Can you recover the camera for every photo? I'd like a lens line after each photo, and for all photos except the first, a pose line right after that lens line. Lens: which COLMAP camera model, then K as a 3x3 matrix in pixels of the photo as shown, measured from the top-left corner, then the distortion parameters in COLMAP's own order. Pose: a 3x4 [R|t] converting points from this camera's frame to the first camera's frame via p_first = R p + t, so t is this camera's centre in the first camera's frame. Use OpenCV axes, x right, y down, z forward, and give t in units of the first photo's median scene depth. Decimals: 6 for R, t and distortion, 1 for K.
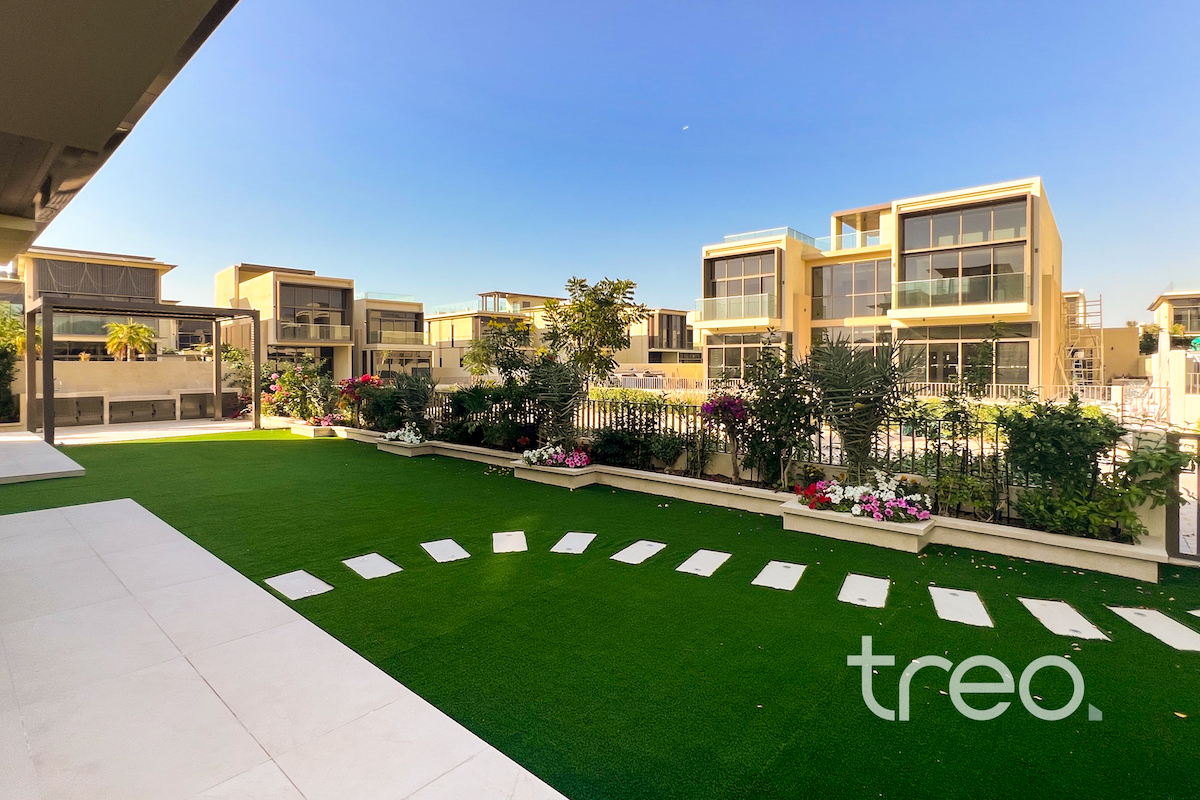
lens RADIAL K [[582.3, 0, 606.6], [0, 582.3, 367.6], [0, 0, 1]] dist [-0.001378, -0.000535]
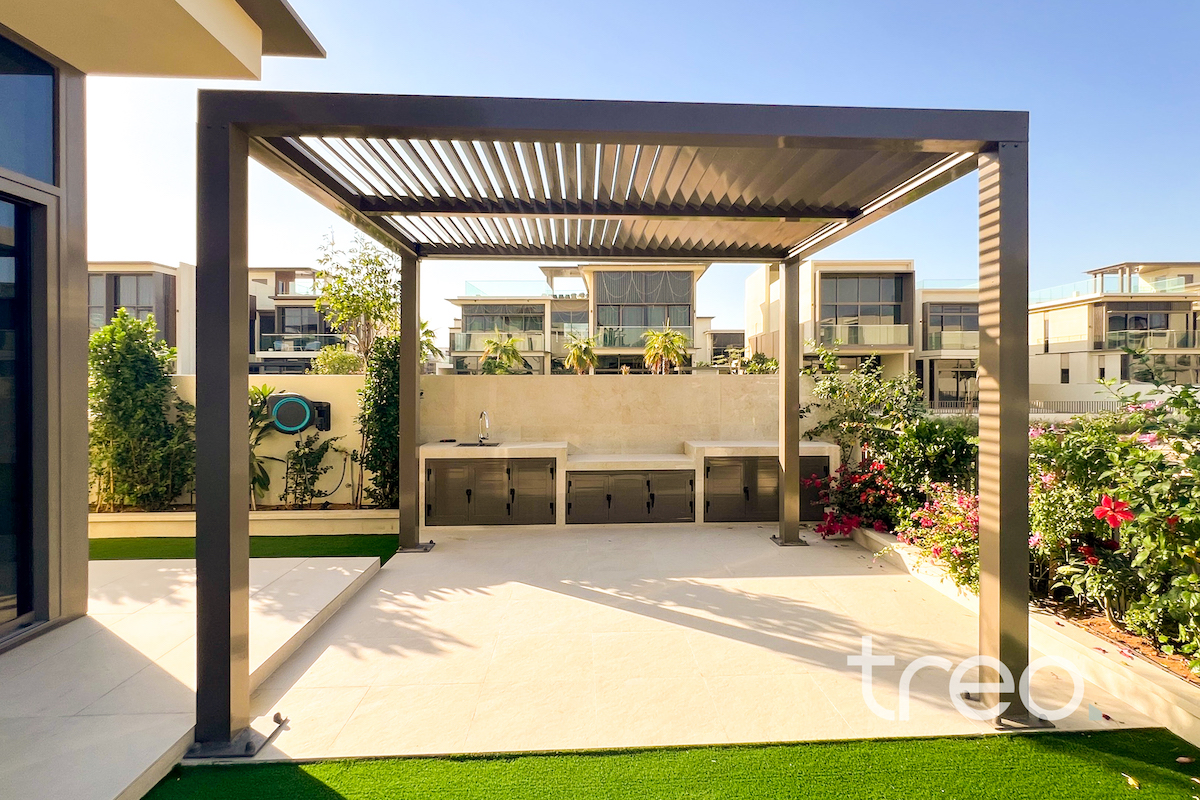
lens RADIAL K [[582.3, 0, 606.7], [0, 582.3, 389.8], [0, 0, 1]] dist [-0.001378, -0.000535]
pose [[0.684182, 0.015116, -0.729155, -0.263635], [-0.004002, 0.999848, 0.016972, -0.003683], [0.729301, -0.008694, 0.684138, 0.365991]]
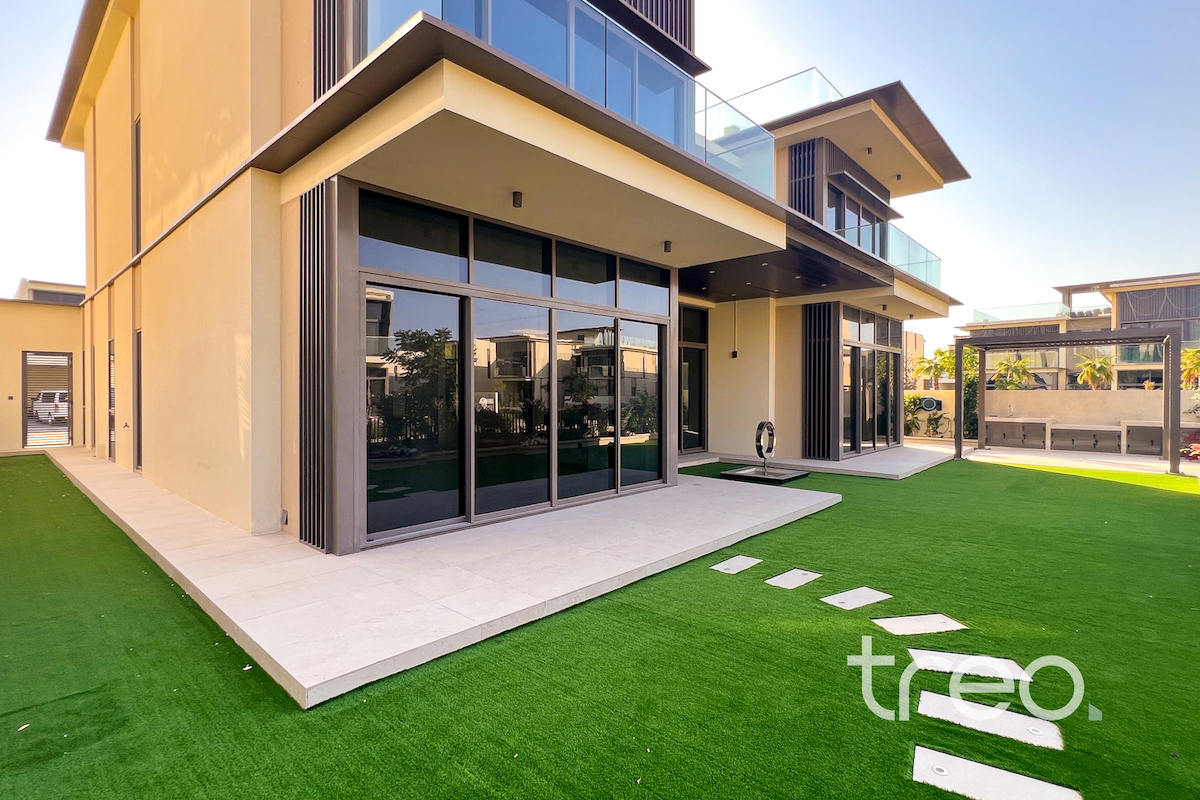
lens RADIAL K [[582.3, 0, 599.0], [0, 582.3, 398.9], [0, 0, 1]] dist [-0.001378, -0.000535]
pose [[-0.033997, 0.011746, -0.999353, 0.111555], [-0.007226, 0.999902, 0.011999, -0.000758], [0.999396, 0.007629, -0.033909, 0.109330]]
